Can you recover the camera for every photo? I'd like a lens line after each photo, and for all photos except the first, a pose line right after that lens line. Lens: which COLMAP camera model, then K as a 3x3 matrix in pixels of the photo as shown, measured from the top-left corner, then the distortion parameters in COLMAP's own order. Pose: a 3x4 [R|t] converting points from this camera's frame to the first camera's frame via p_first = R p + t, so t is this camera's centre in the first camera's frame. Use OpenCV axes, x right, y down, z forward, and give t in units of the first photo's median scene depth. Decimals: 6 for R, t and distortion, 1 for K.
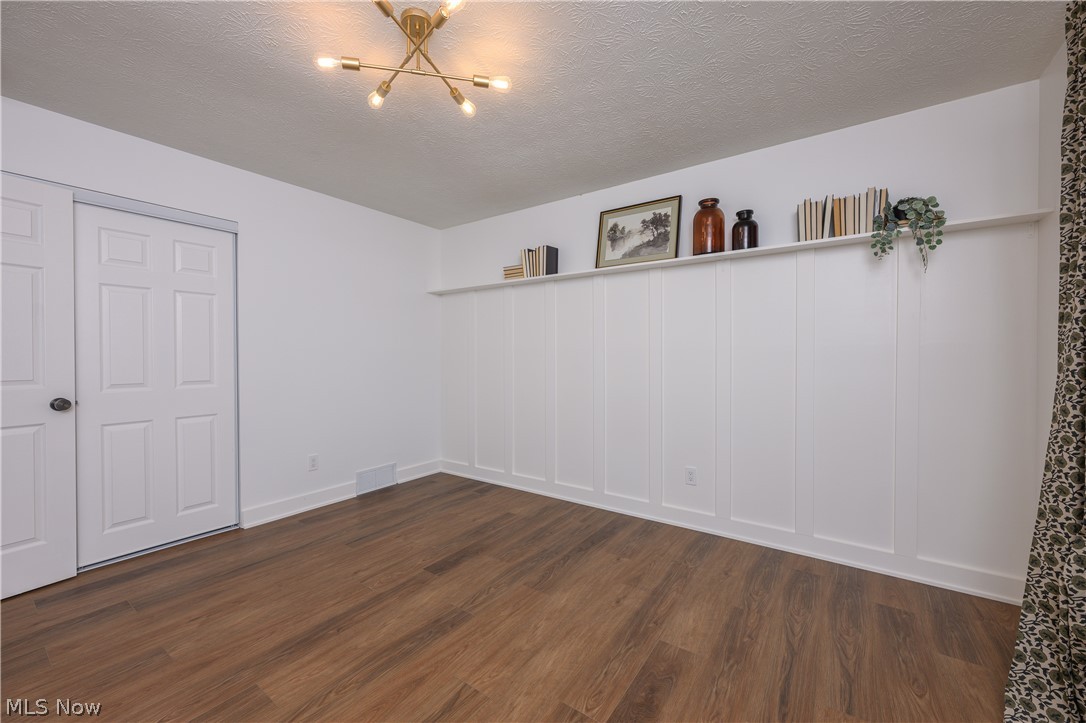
lens RADIAL K [[427.6, 0, 538.7], [0, 427.6, 360.2], [0, 0, 1]] dist [-0.002721, 0.000995]
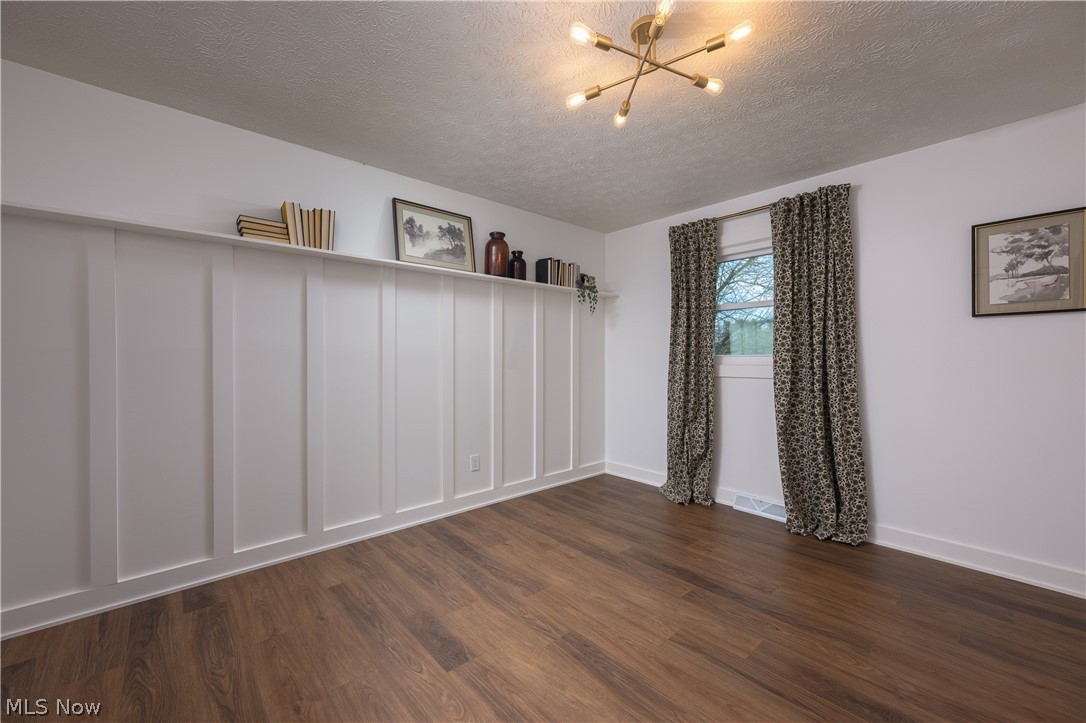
lens RADIAL K [[427.6, 0, 542.2], [0, 427.6, 356.9], [0, 0, 1]] dist [-0.002721, 0.000995]
pose [[0.220292, 0.000814, 0.975434, -0.828339], [0.010784, 0.999936, -0.003270, -0.010322], [-0.975374, 0.011240, 0.220269, 0.638565]]
